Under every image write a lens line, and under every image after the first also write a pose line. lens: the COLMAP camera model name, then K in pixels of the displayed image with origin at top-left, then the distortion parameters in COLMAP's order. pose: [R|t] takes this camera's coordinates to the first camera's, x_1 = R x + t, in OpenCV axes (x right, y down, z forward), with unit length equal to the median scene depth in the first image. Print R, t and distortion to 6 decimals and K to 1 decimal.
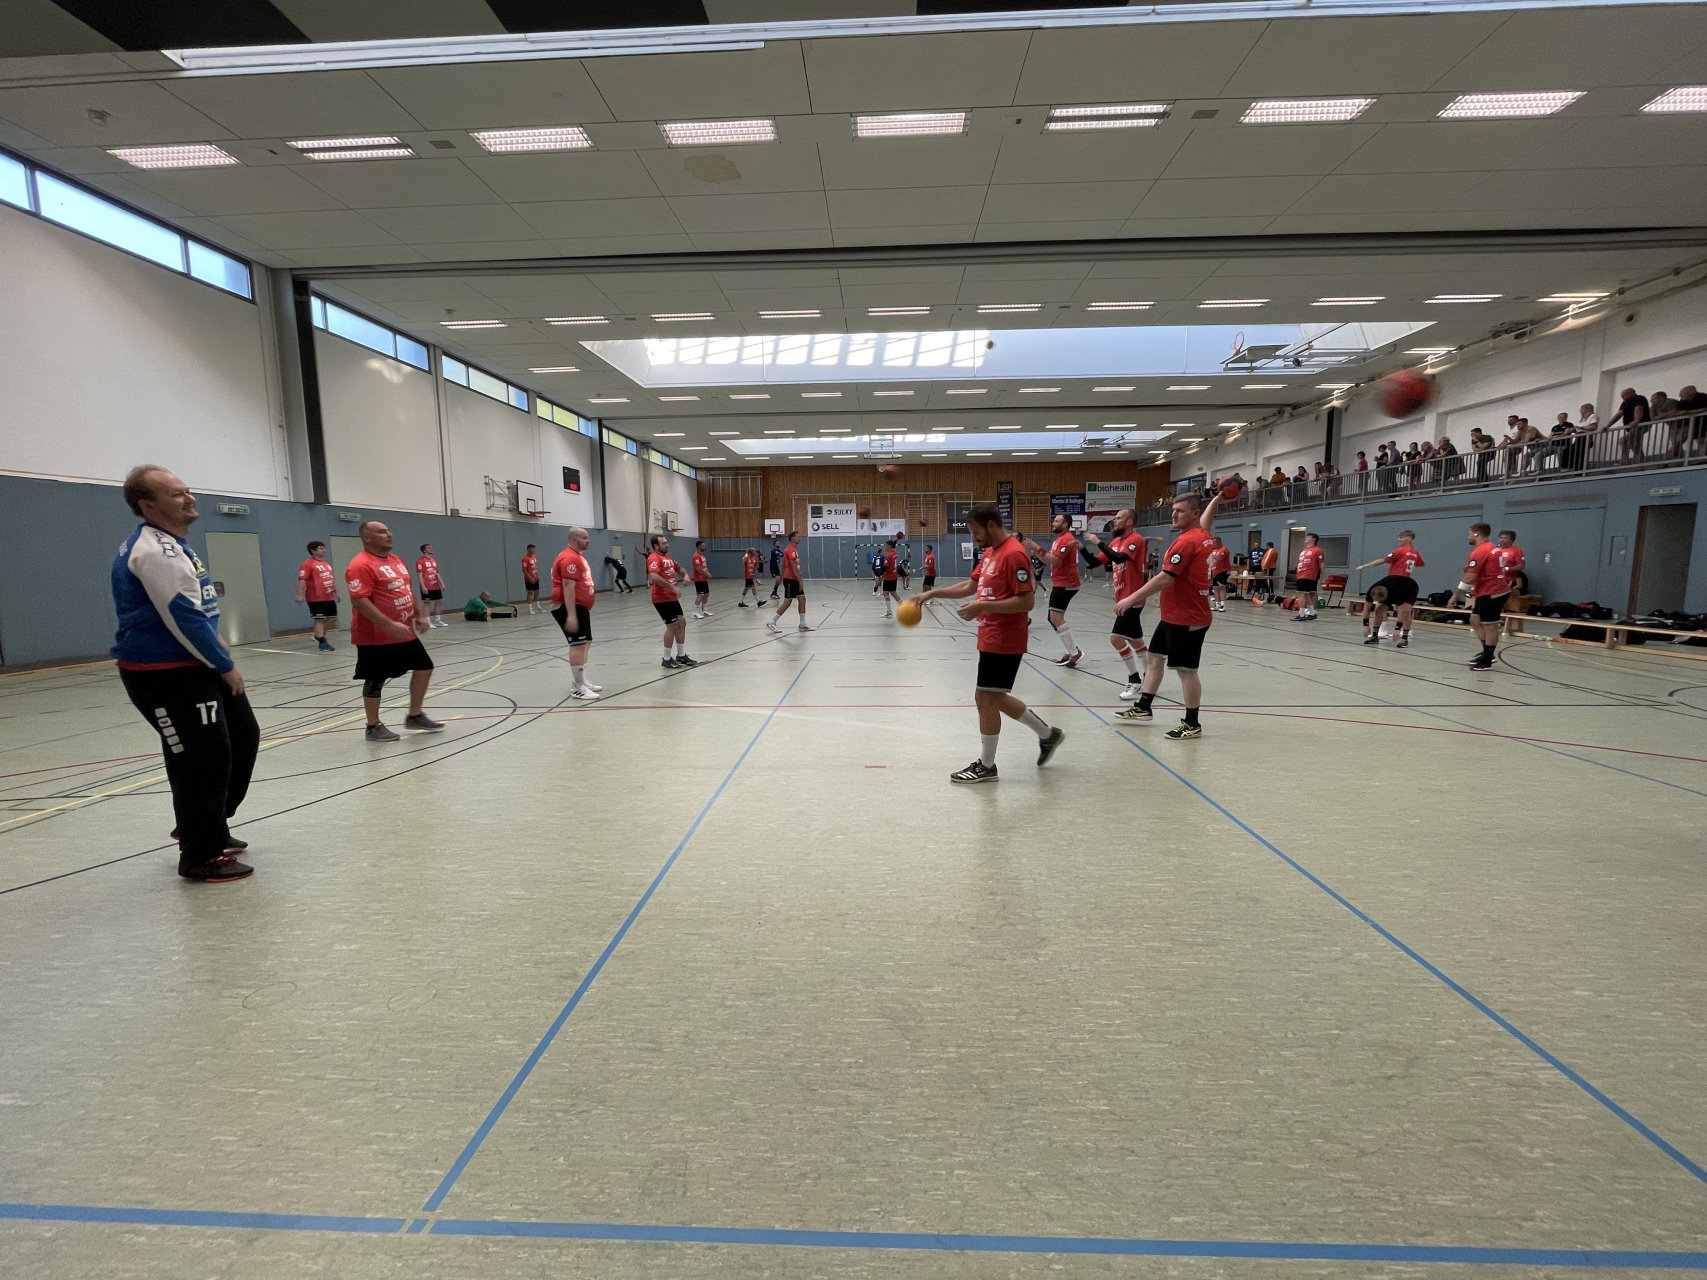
lens RADIAL K [[691.8, 0, 853.5], [0, 691.8, 640.0], [0, 0, 1]] dist [-0.000202, -0.000006]
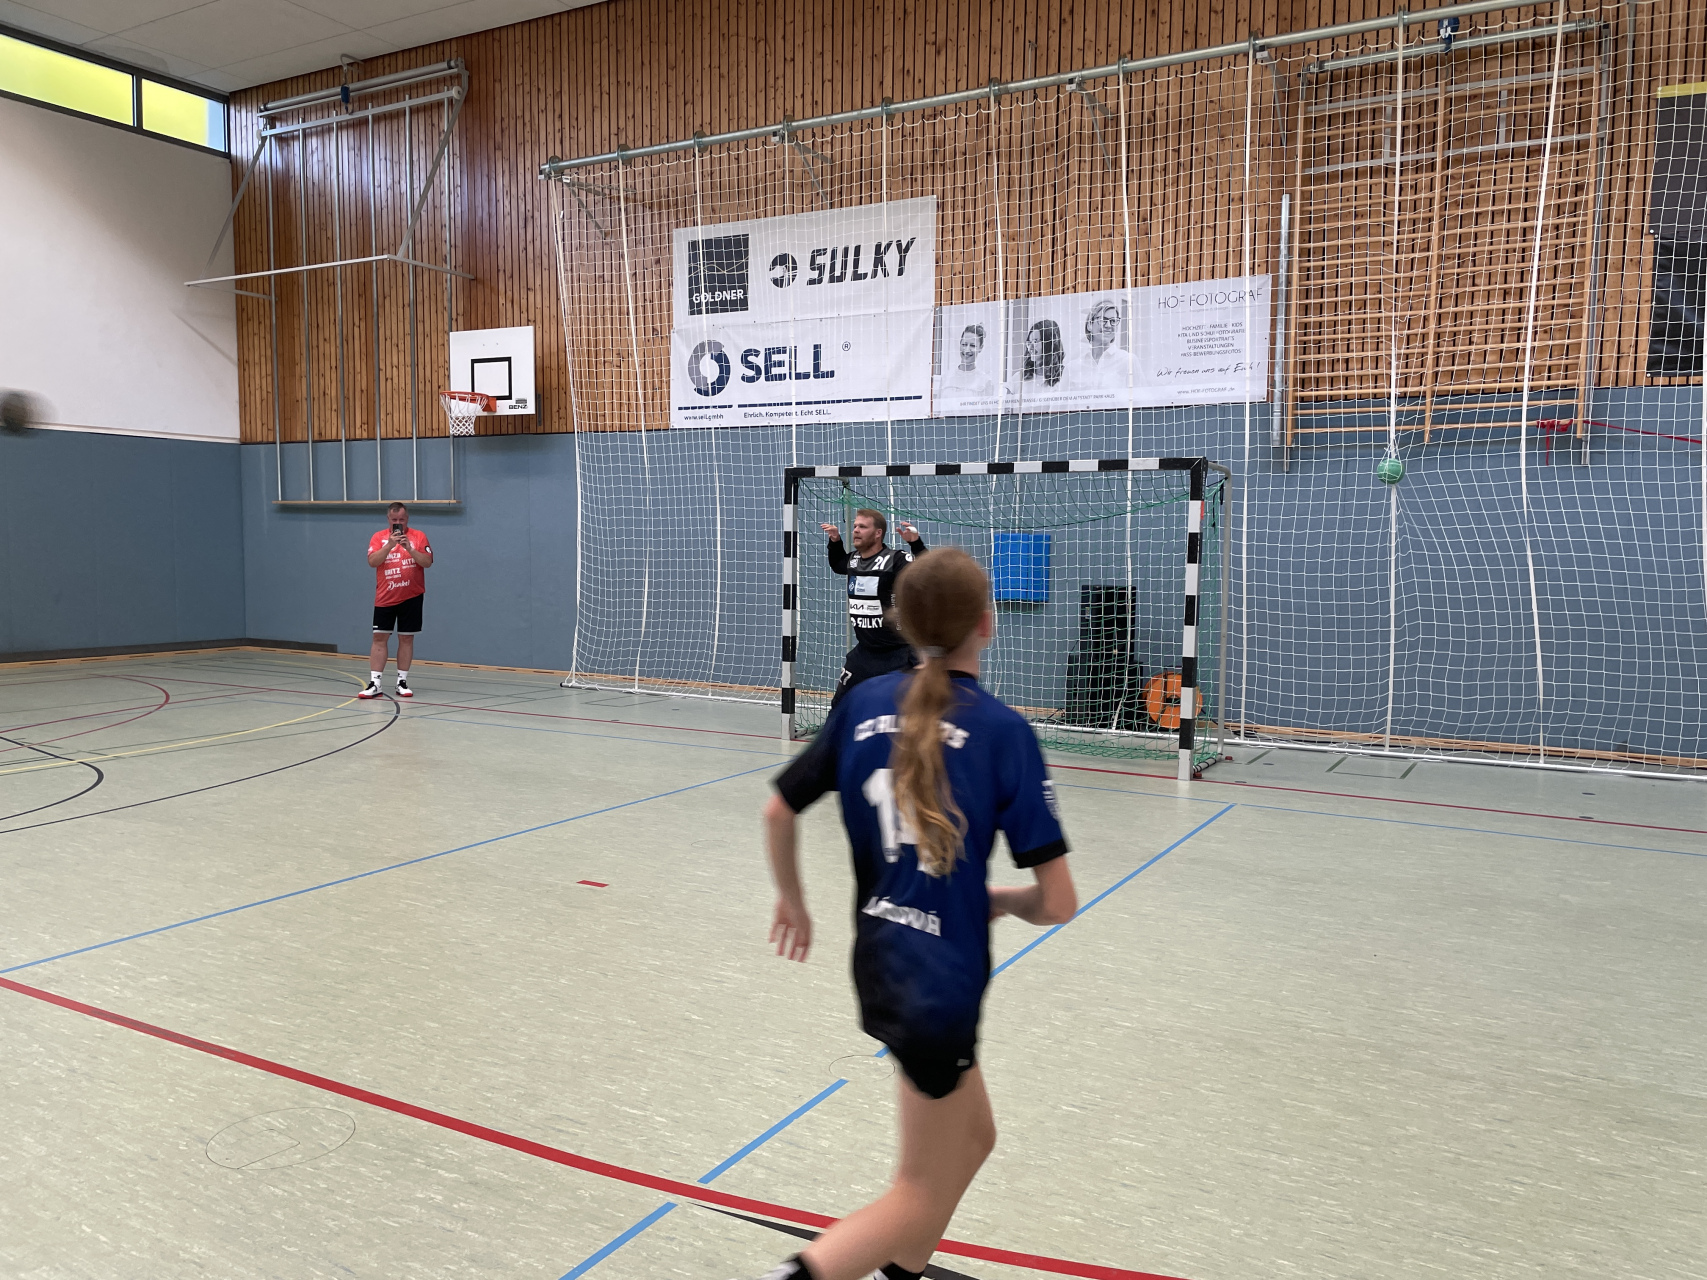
lens RADIAL K [[1300.5, 0, 864.2], [0, 1300.5, 645.8], [0, 0, 1]] dist [0.093347, -0.122387]
pose [[0.889187, 0.057416, -0.453927, 0.122068], [-0.075640, 0.996891, -0.022075, -0.094291], [0.451248, 0.053963, 0.890765, 0.747653]]
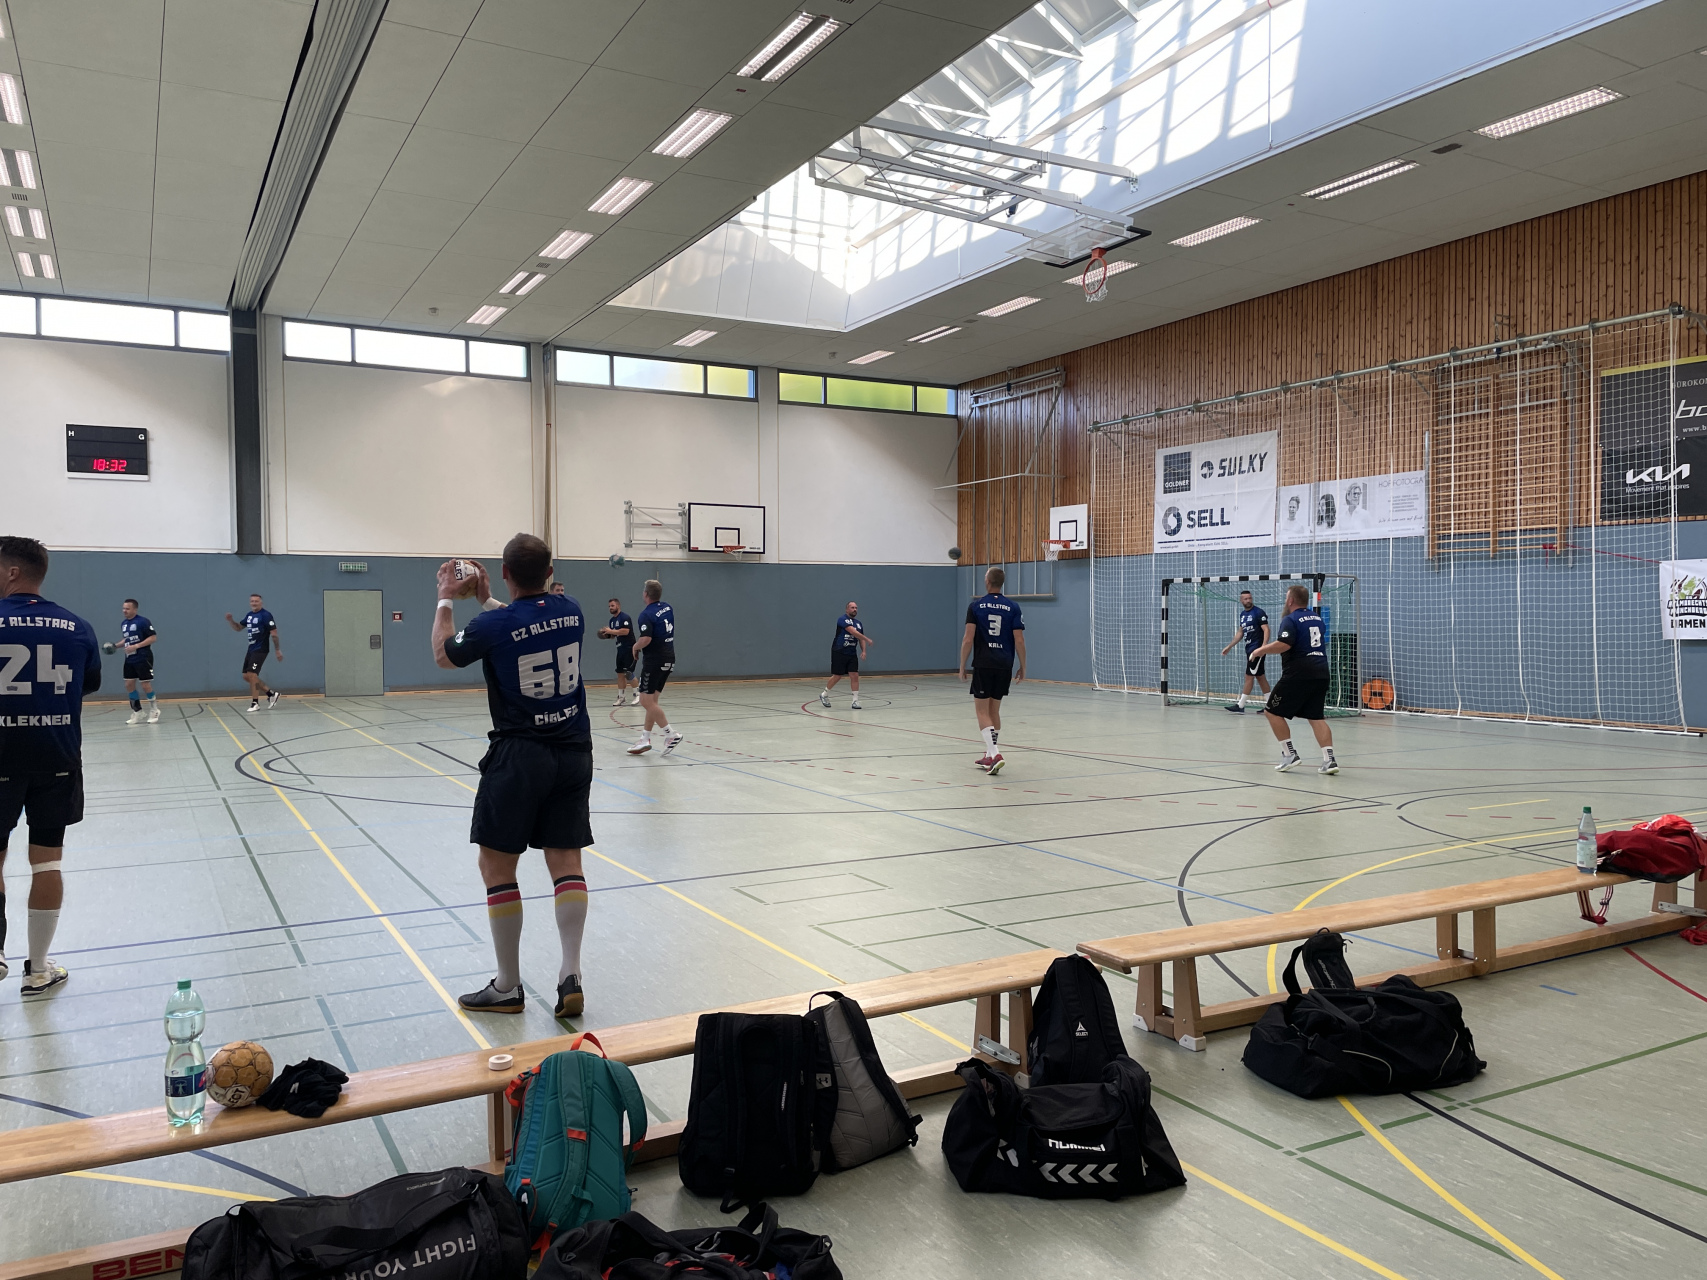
lens RADIAL K [[1281.5, 0, 866.2], [0, 1281.5, 647.3], [0, 0, 1]] dist [0.089518, -0.111324]
pose [[0.524626, 0.033002, -0.850693, 0.363410], [-0.104299, 0.994213, -0.025752, -0.079200], [0.844920, 0.102236, 0.525032, 0.592929]]
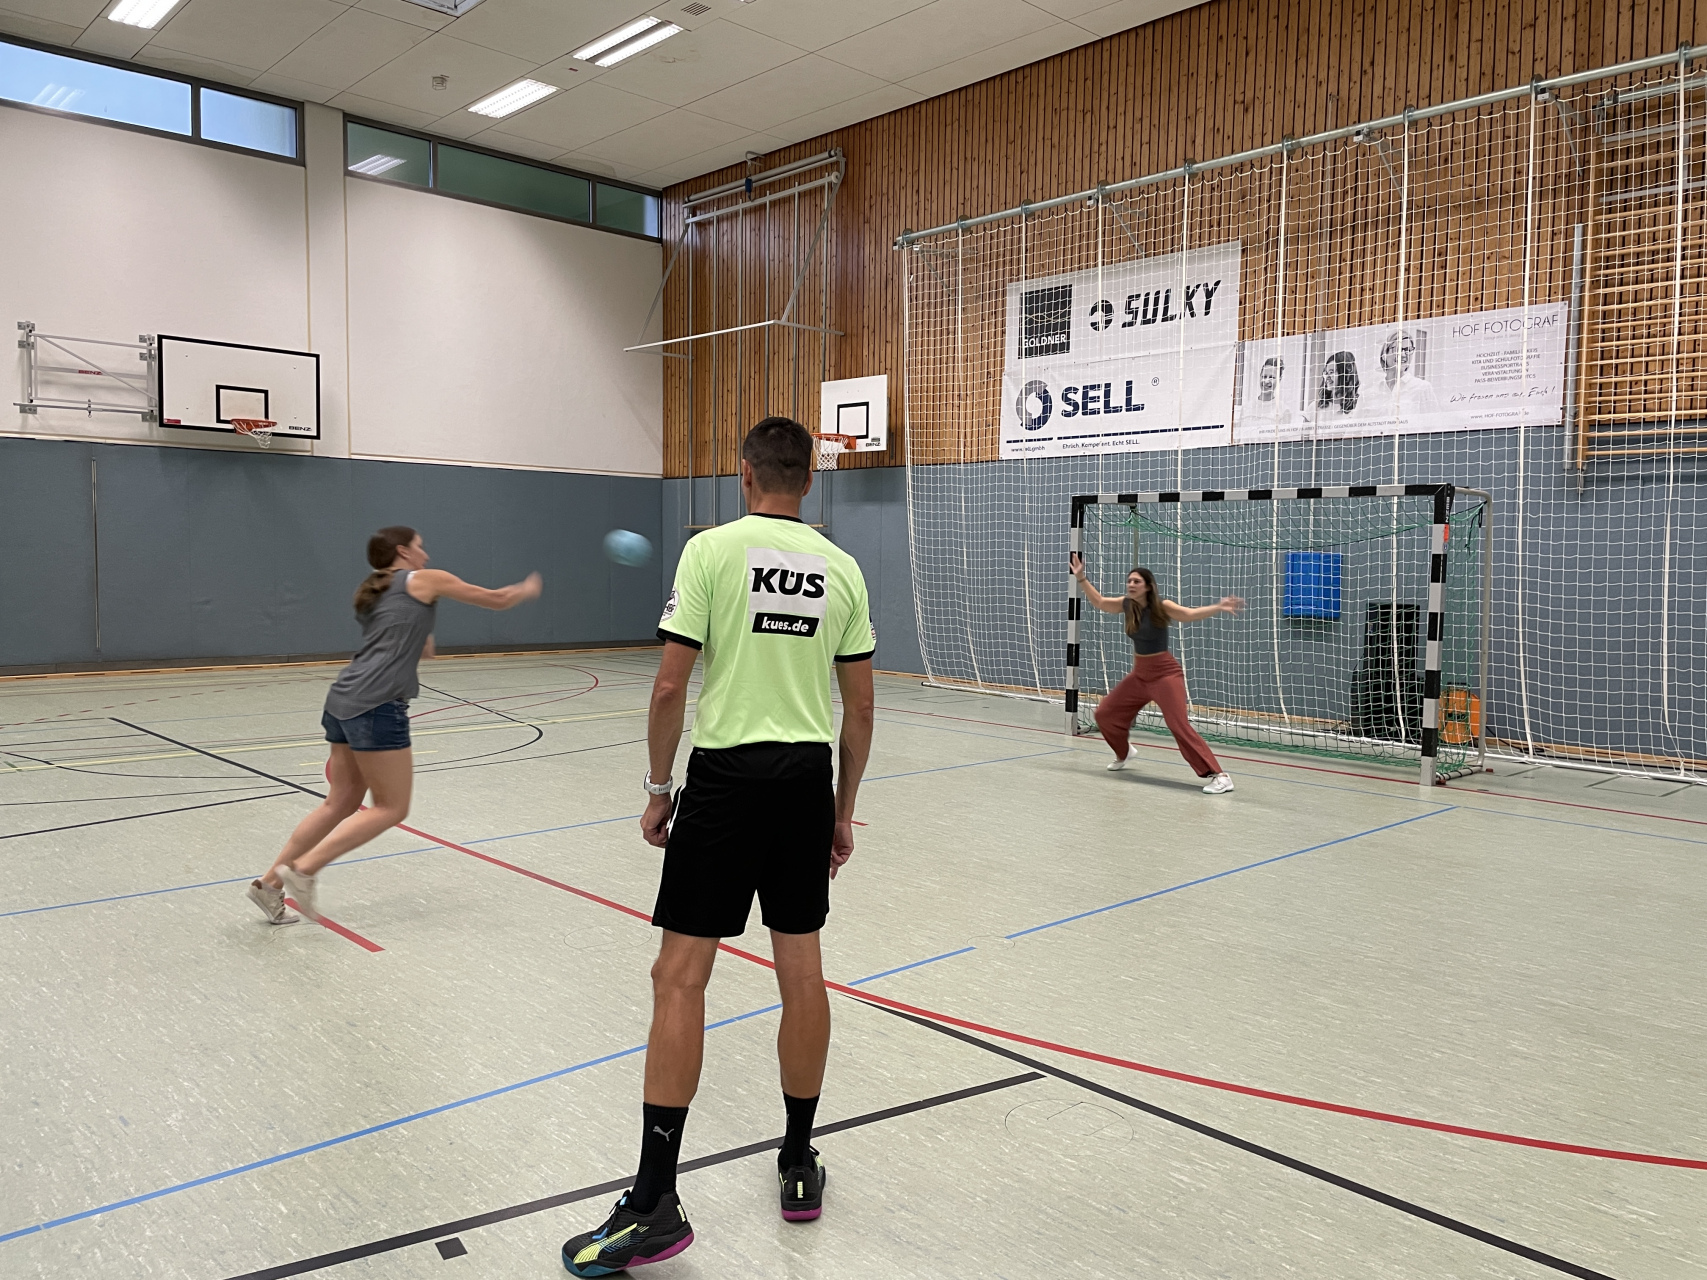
lens RADIAL K [[1302.3, 0, 860.4], [0, 1302.3, 642.3], [0, 0, 1]] dist [0.091965, -0.120725]
pose [[0.709424, 0.069853, -0.701312, 0.159852], [-0.107693, 0.994135, -0.009919, -0.093116], [0.696506, 0.082563, 0.712785, 0.729477]]
